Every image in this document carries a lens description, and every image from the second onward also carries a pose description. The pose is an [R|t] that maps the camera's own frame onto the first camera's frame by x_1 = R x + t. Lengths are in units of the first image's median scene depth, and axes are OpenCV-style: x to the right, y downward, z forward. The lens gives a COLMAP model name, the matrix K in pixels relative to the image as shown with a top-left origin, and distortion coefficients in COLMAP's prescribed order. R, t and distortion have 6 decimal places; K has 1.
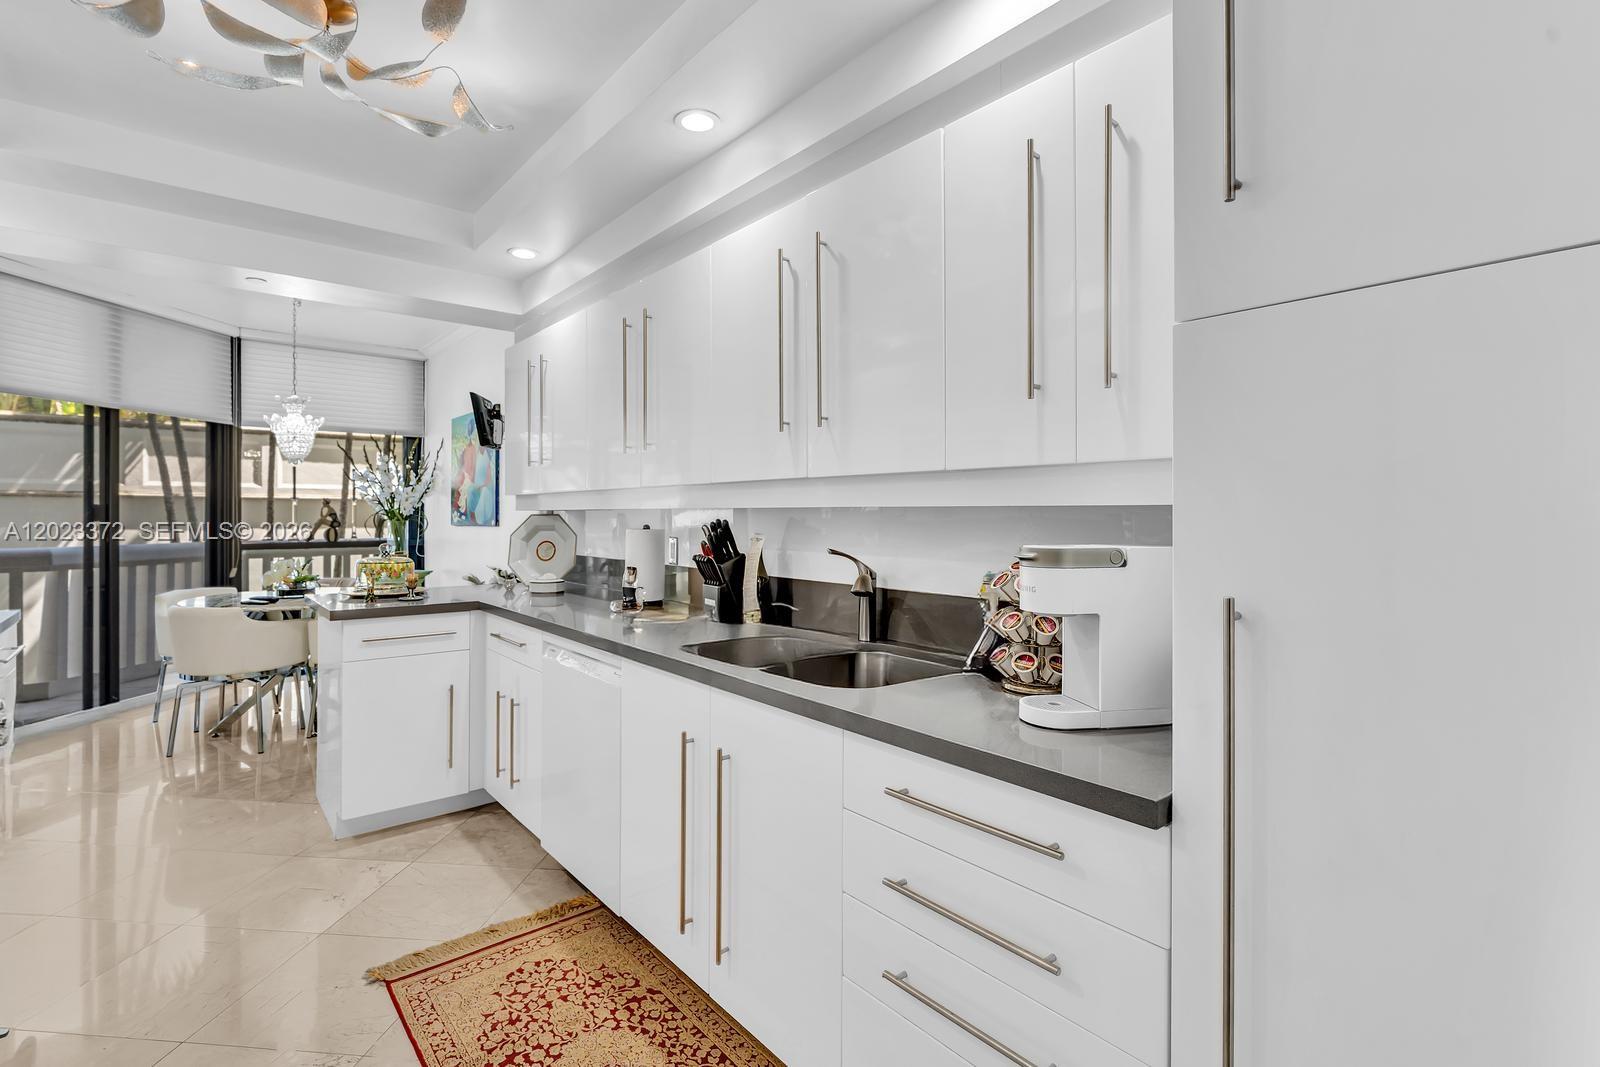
lens RADIAL K [[734.1, 0, 786.0], [0, 734.1, 515.8], [0, 0, 1]] dist [-0.001752, 0.000289]
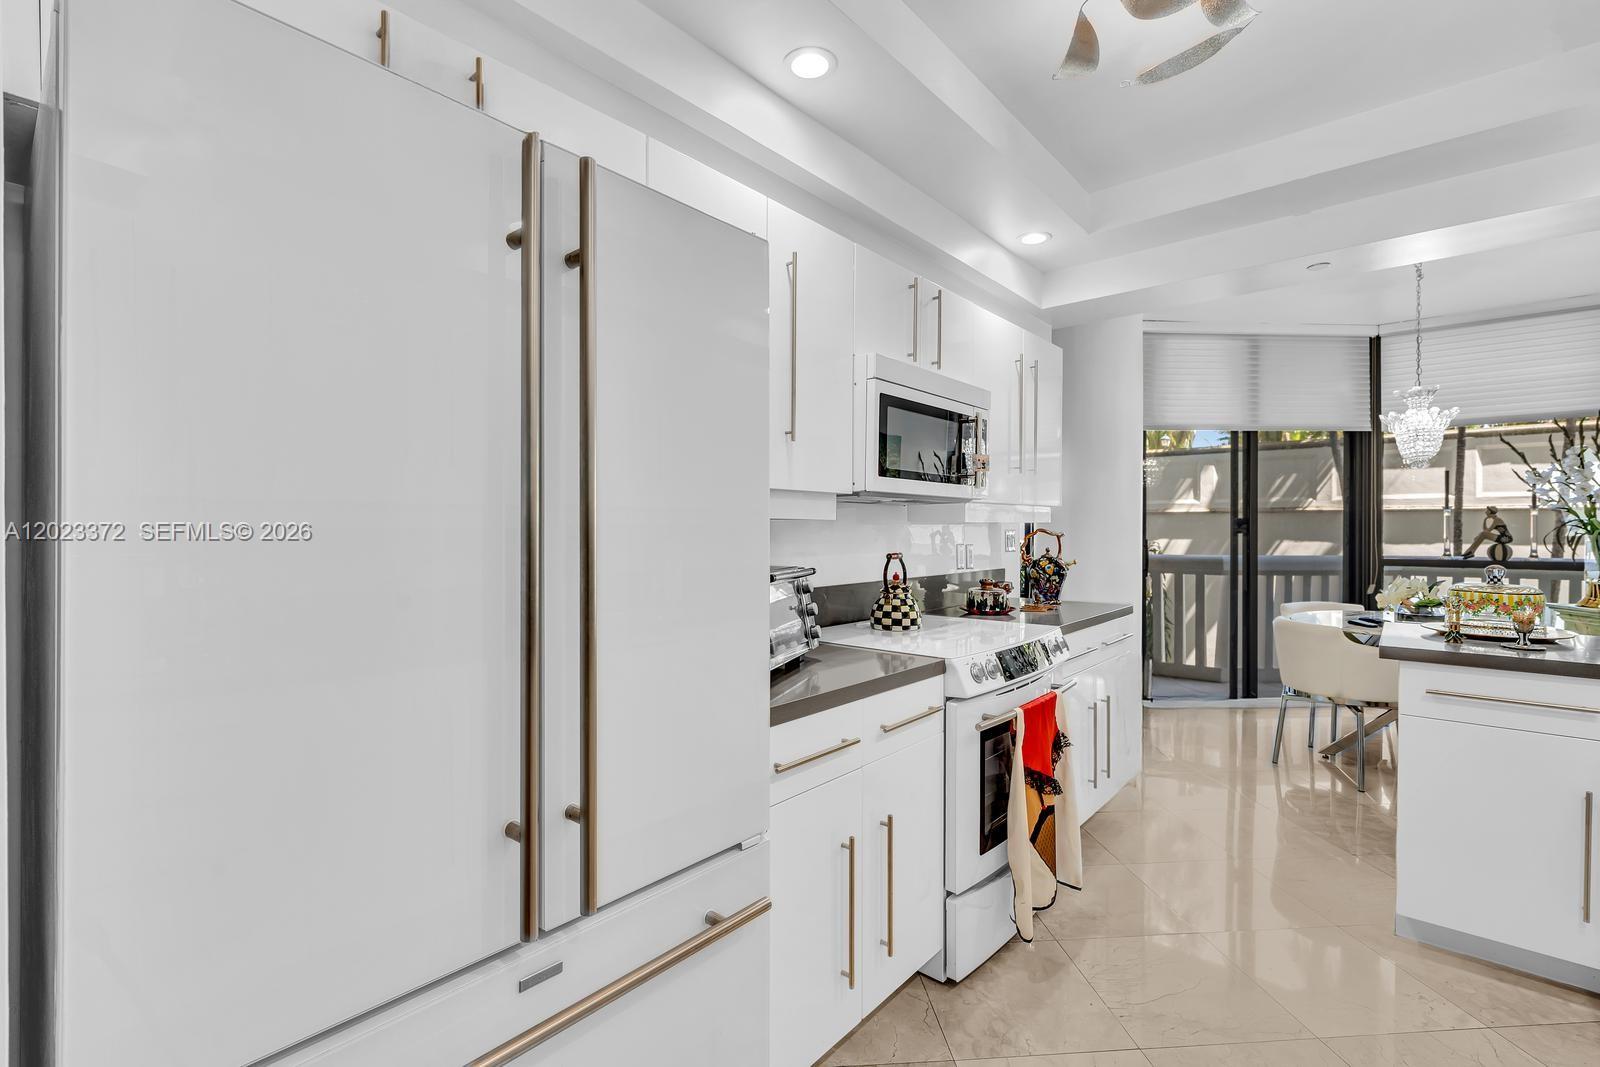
lens RADIAL K [[717.8, 0, 797.4], [0, 717.8, 534.3], [0, 0, 1]] dist [-0.002115, 0.000188]
pose [[0.171752, 0.007540, -0.985111, 0.026908], [-0.001299, 0.999972, 0.007427, 0.001860], [0.985139, 0.000004, 0.171757, 0.157377]]
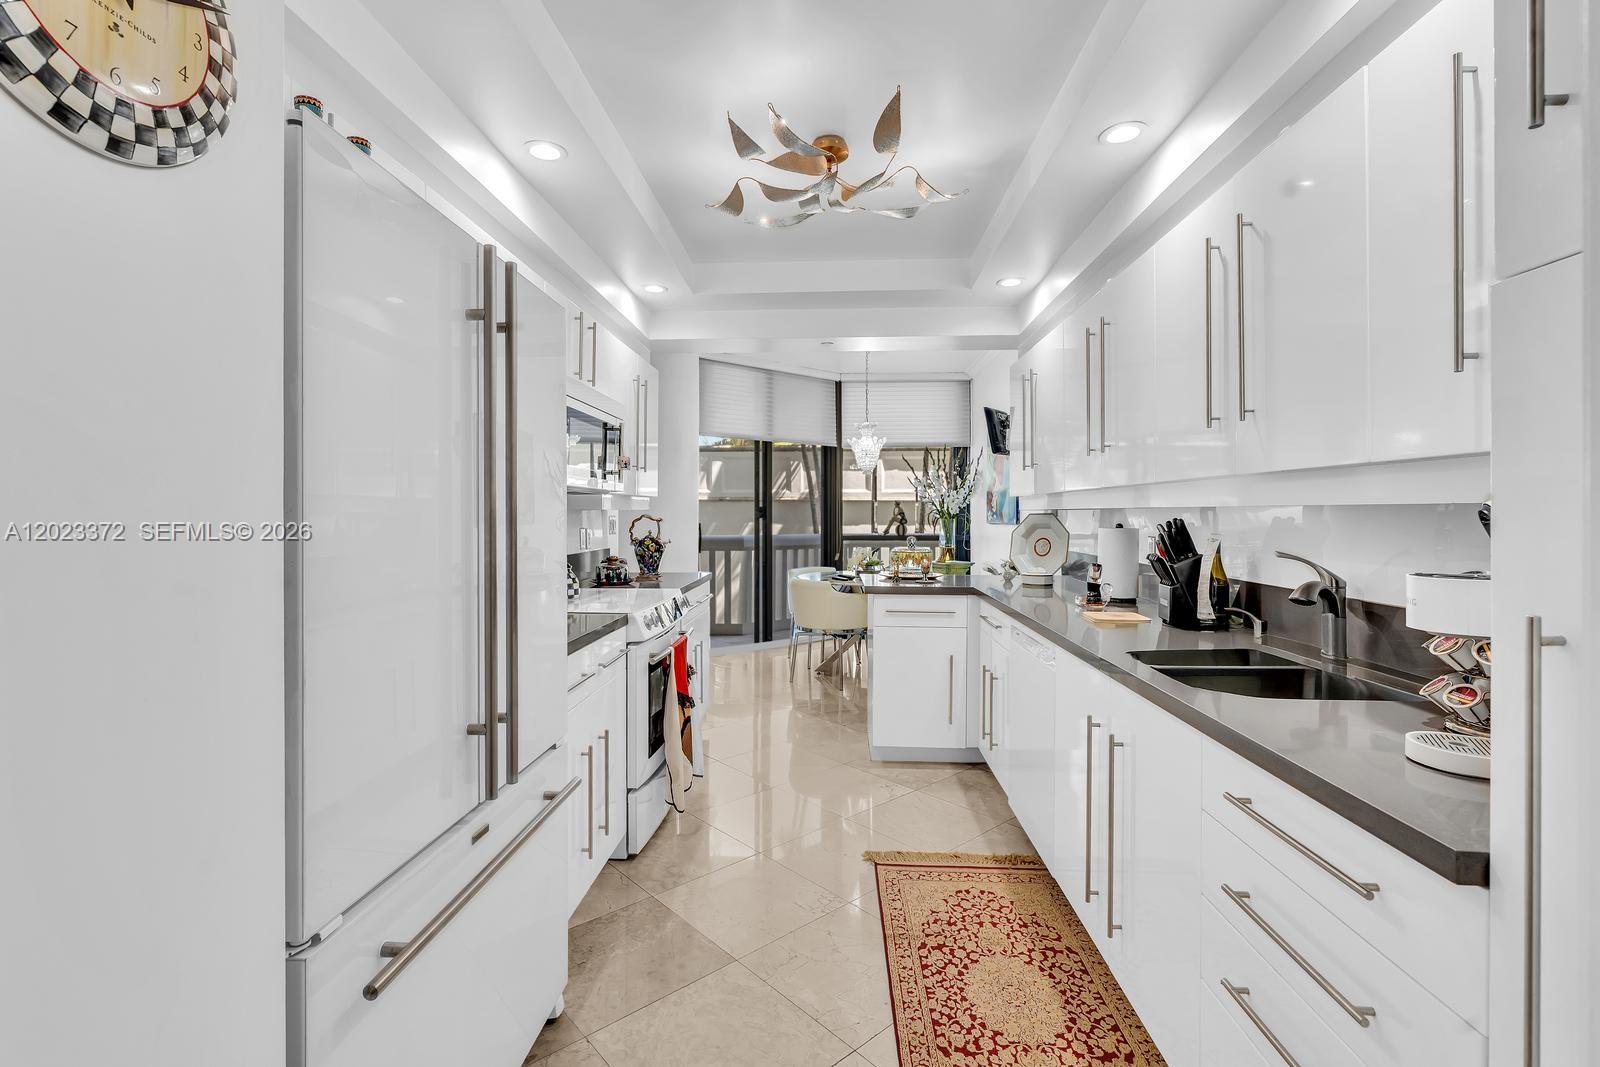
lens RADIAL K [[722.9, 0, 798.6], [0, 722.9, 518.9], [0, 0, 1]] dist [-0.000998, 0.000373]
pose [[0.736842, 0.005756, -0.676040, 0.116170], [-0.002119, 0.999979, 0.006204, 0.000163], [0.676061, -0.003139, 0.736839, -0.030719]]
